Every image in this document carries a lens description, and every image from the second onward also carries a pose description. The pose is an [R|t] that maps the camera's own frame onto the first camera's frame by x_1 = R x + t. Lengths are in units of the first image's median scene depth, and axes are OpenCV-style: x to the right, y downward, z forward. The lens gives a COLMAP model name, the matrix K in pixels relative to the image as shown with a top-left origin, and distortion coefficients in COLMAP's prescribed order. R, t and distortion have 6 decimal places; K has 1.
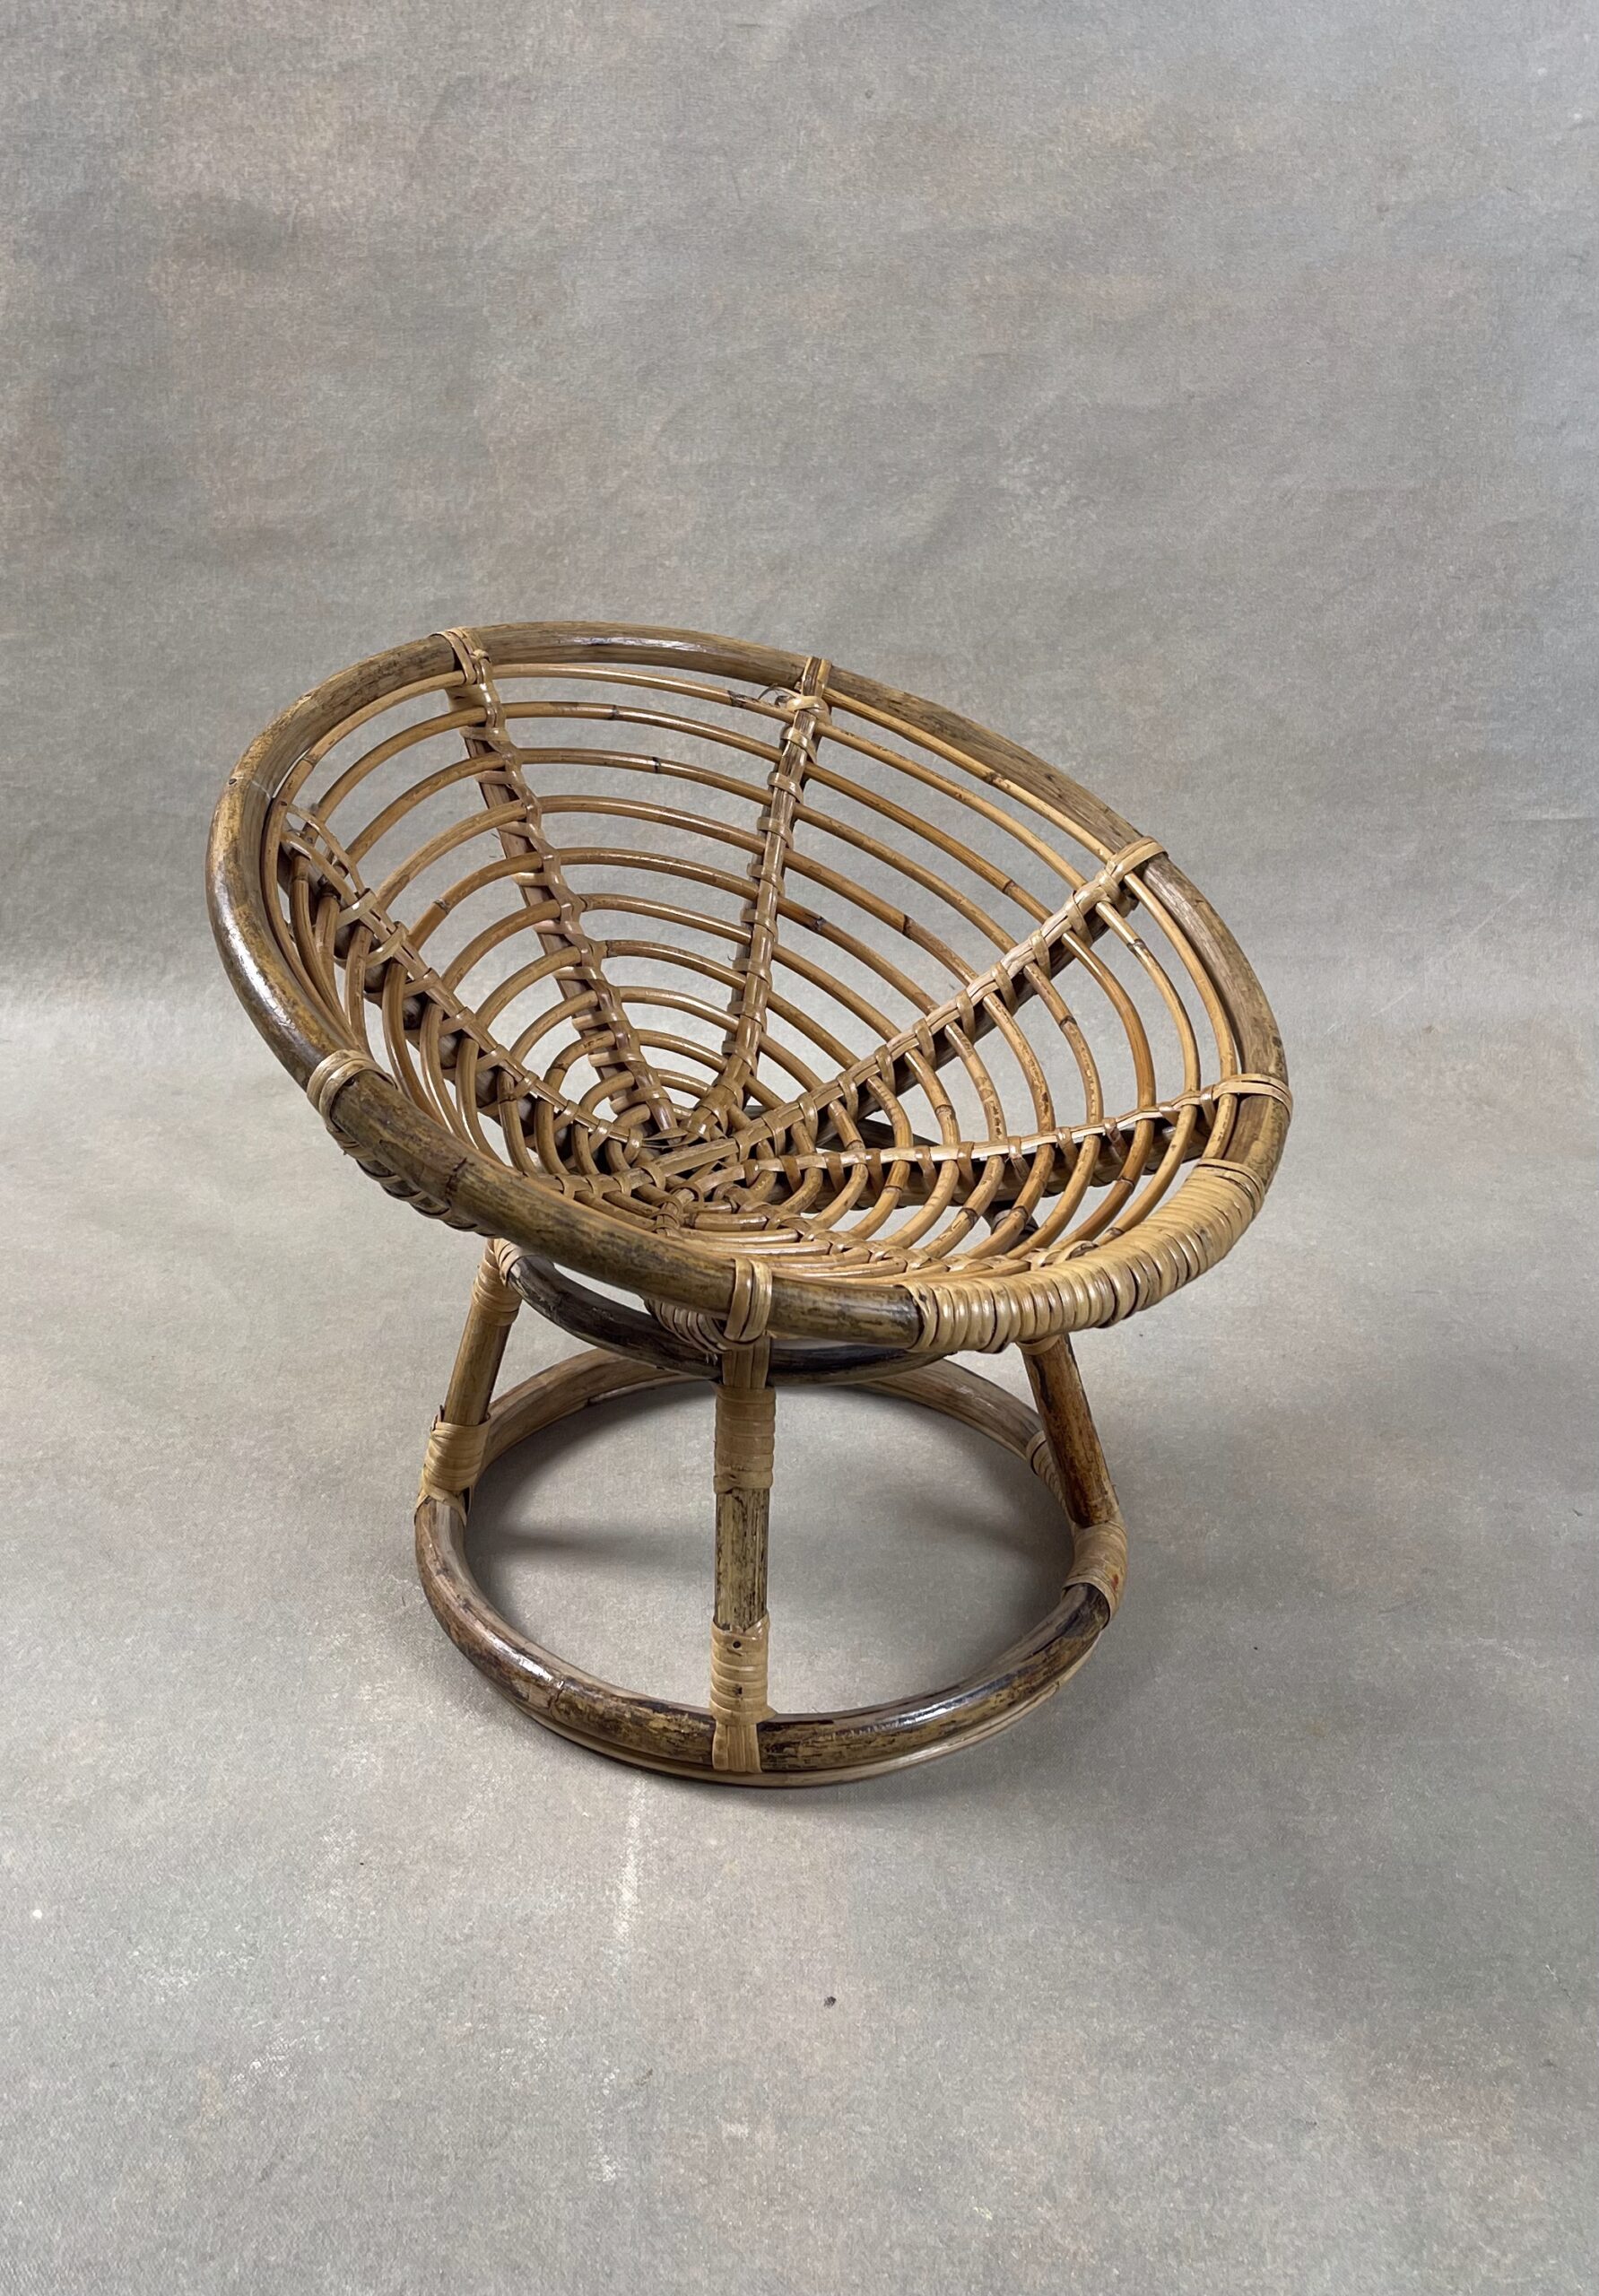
lens RADIAL K [[2305.2, 0, 768.3], [0, 2305.2, 900.6], [0, 0, 1]] dist [0.035313, -0.043823]
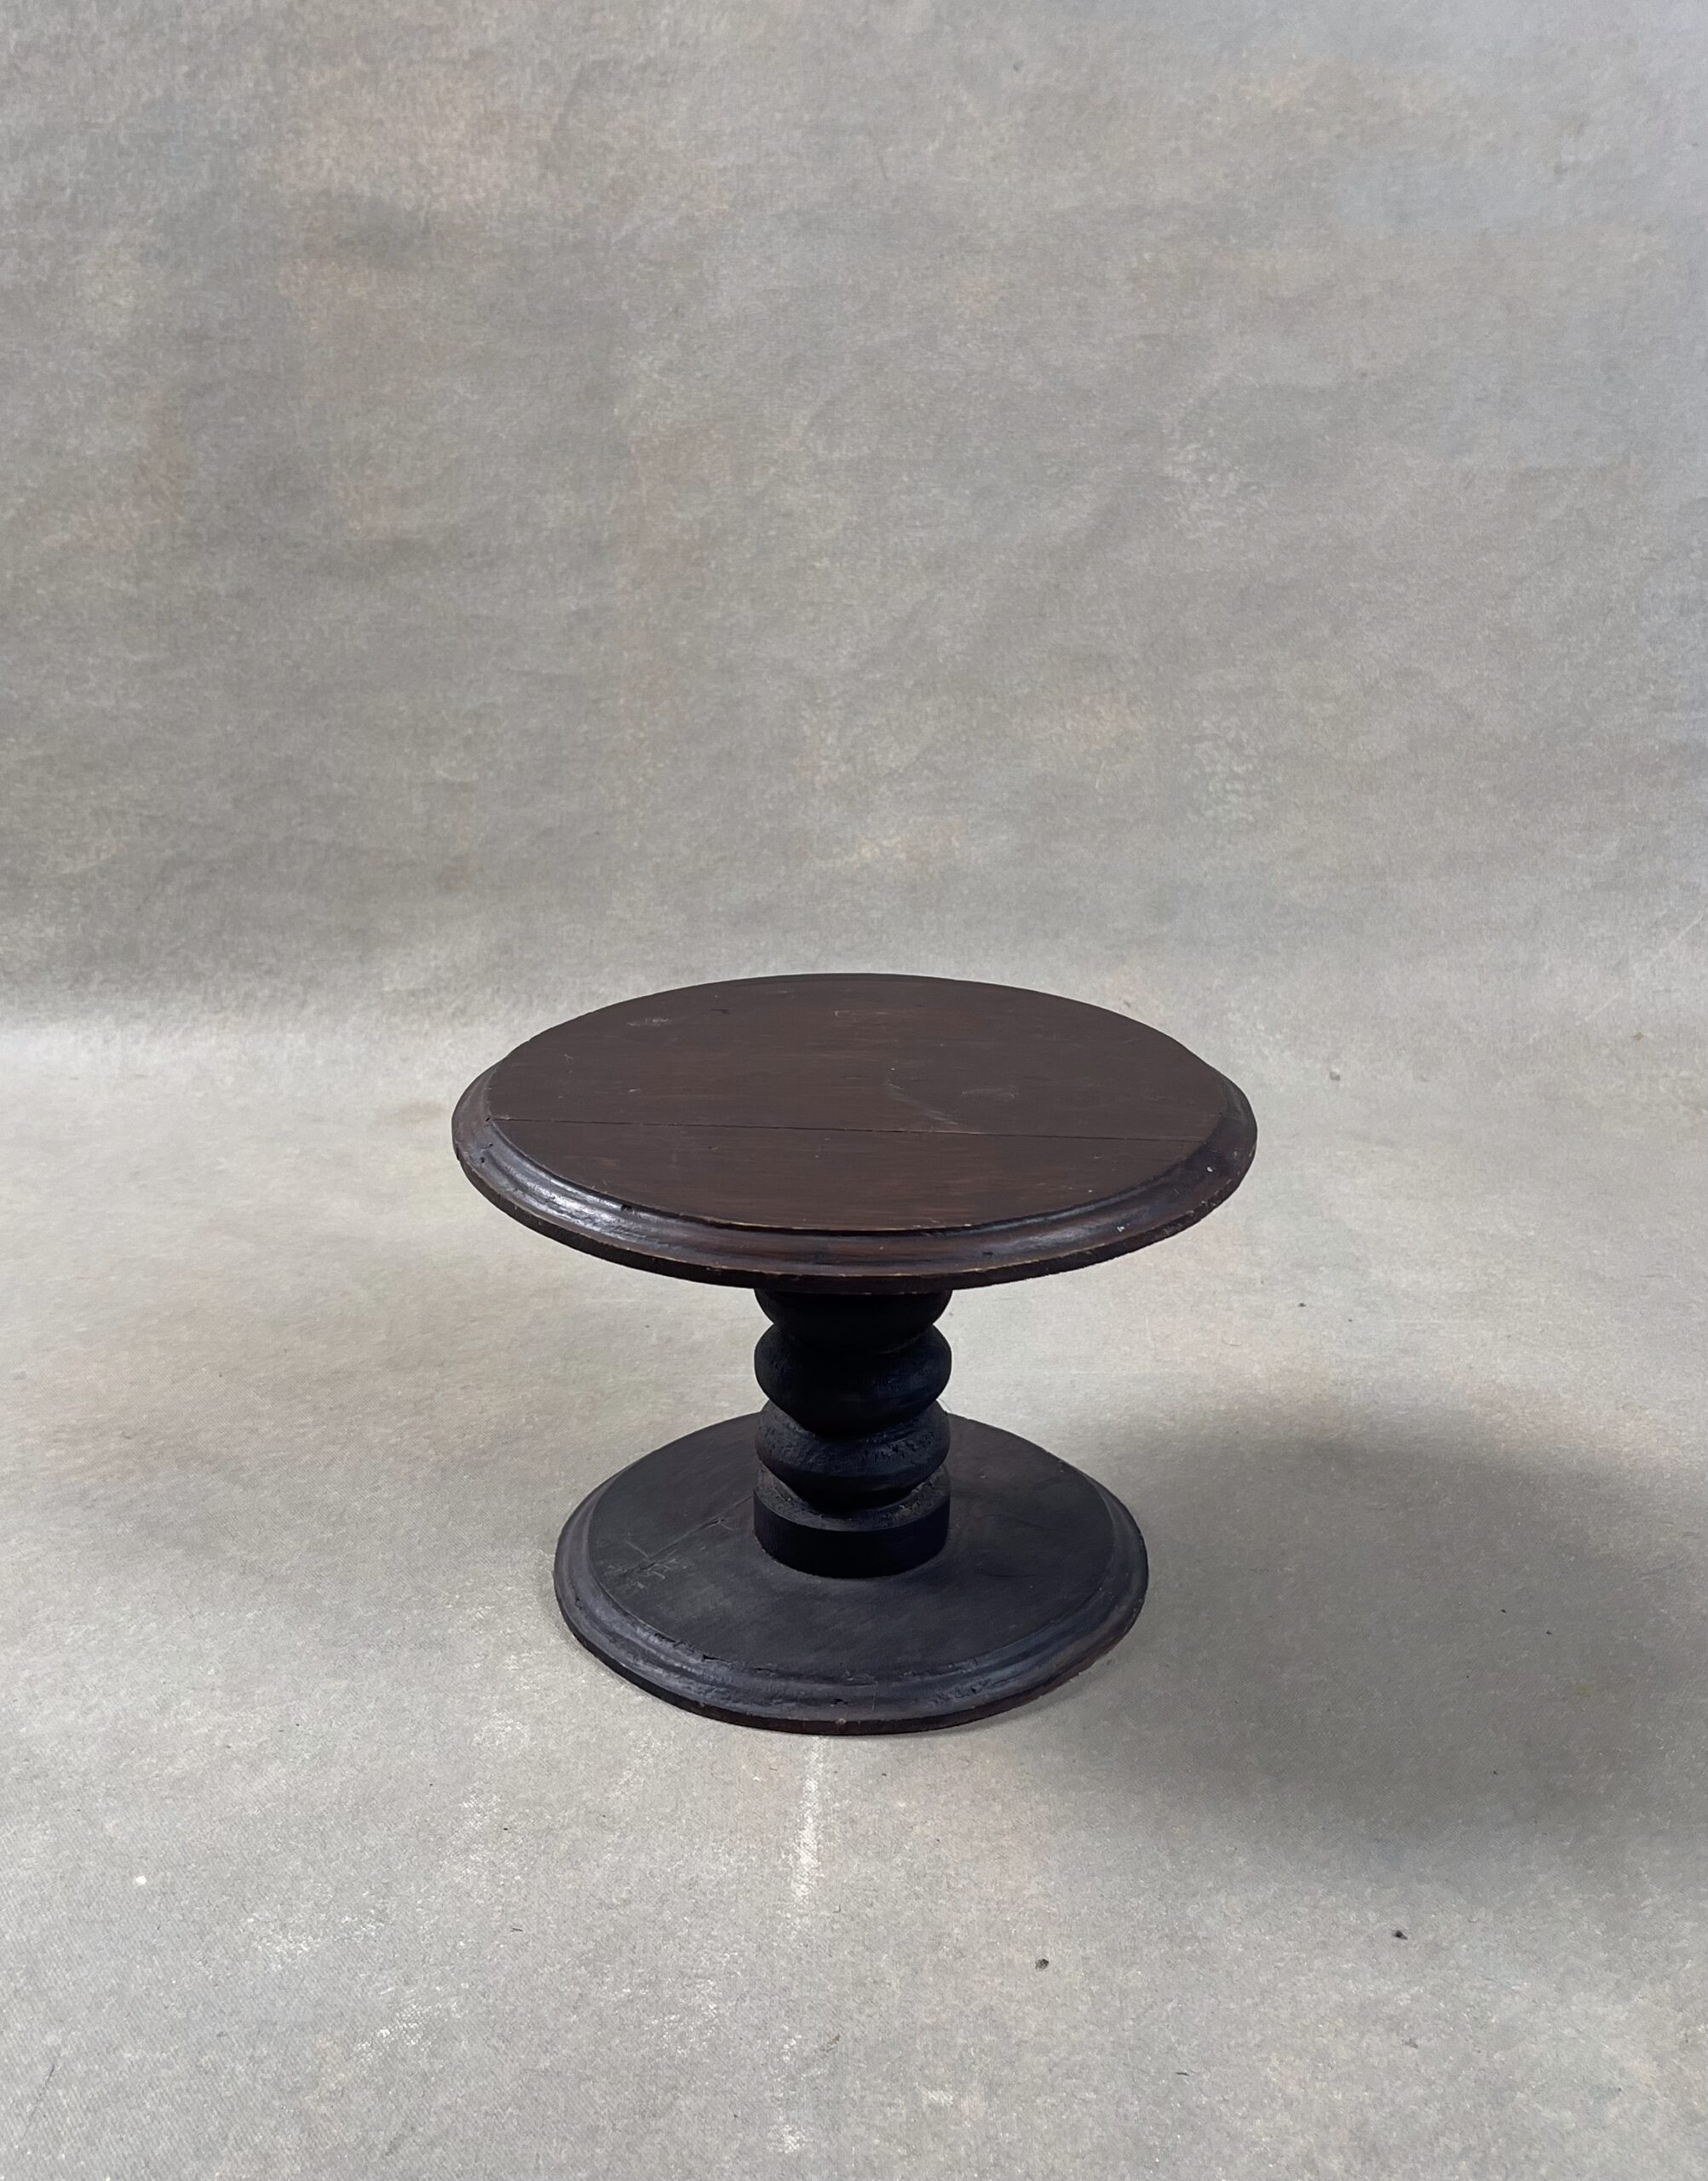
lens RADIAL K [[2264.2, 0, 849.2], [0, 2264.2, 1010.0], [0, 0, 1]] dist [0.002788, 0.020714]
pose [[0.999190, -0.023654, -0.032551, -0.005068], [0.022253, 0.998839, -0.042735, 0.082883], [0.033524, 0.041976, 0.998556, 0.073516]]
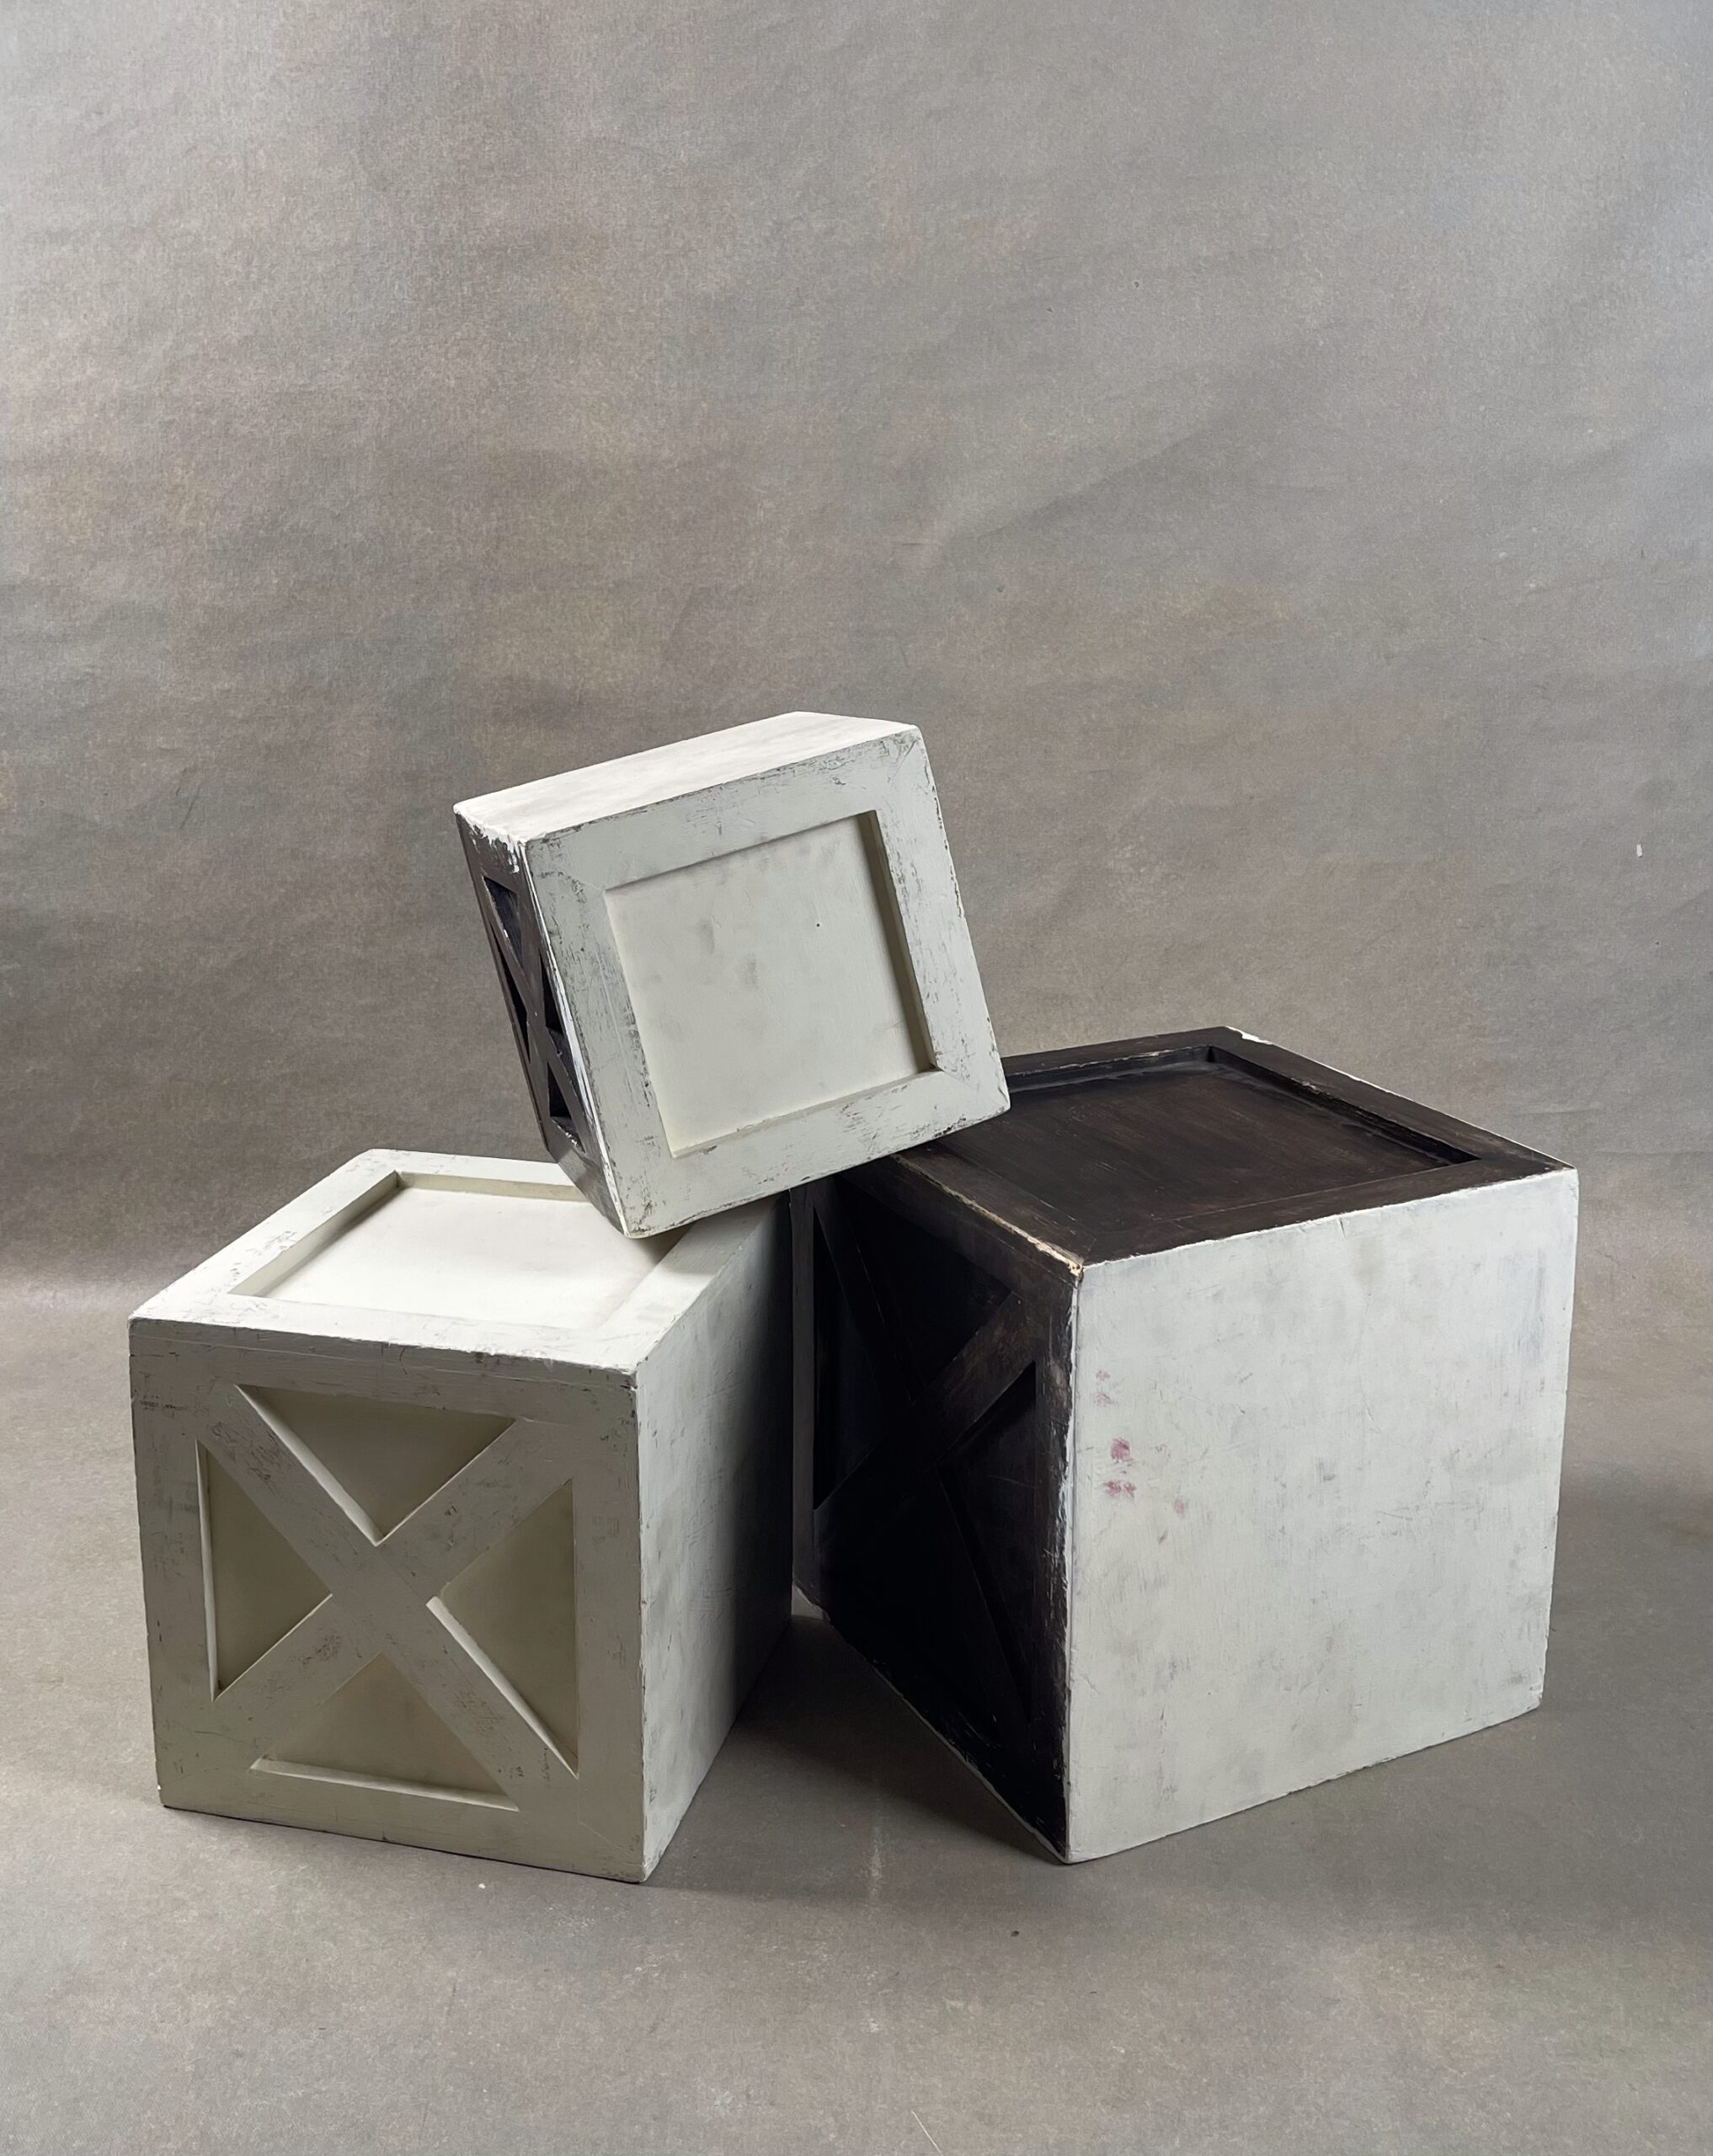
lens RADIAL K [[2246.0, 0, 856.8], [0, 2246.0, 913.9], [0, 0, 1]] dist [0.104293, -0.147555]
pose [[0.999265, -0.026541, -0.027673, -0.009319], [0.022994, 0.992333, -0.121438, -0.000462], [0.030684, 0.120713, 0.992213, -0.293628]]
